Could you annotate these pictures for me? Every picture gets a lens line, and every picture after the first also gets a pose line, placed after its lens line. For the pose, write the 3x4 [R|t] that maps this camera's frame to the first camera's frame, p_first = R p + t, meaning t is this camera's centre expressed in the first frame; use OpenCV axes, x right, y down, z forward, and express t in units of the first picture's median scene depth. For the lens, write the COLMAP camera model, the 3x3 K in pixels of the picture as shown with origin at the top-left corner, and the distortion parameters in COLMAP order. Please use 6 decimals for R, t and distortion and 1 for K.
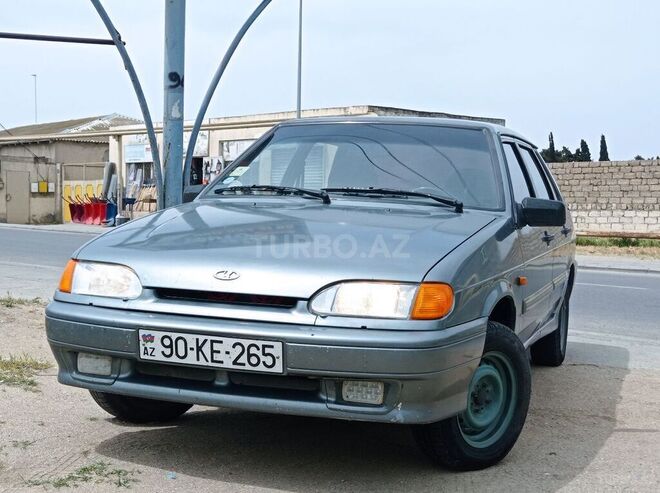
lens RADIAL K [[968.2, 0, 330.0], [0, 968.2, 246.5], [0, 0, 1]] dist [0.232841, -1.266048]
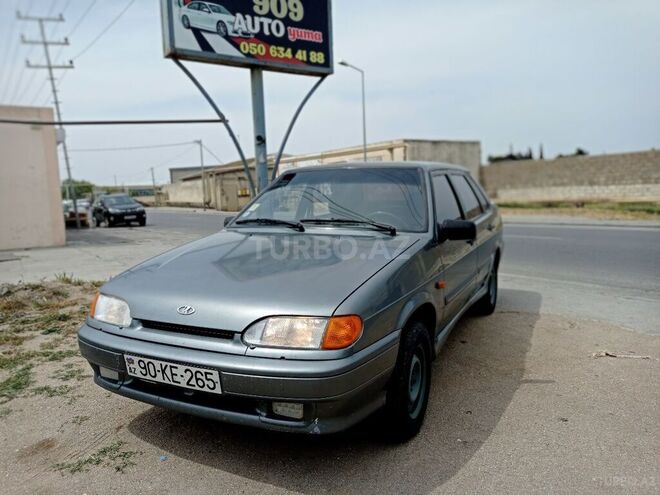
lens RADIAL K [[493.3, 0, 328.5], [0, 493.3, 245.1], [0, 0, 1]] dist [0.092717, -0.173705]
pose [[0.990233, -0.045175, -0.131902, 0.171461], [0.053283, 0.996858, 0.058605, -0.085639], [0.128840, -0.065061, 0.989529, 0.388318]]
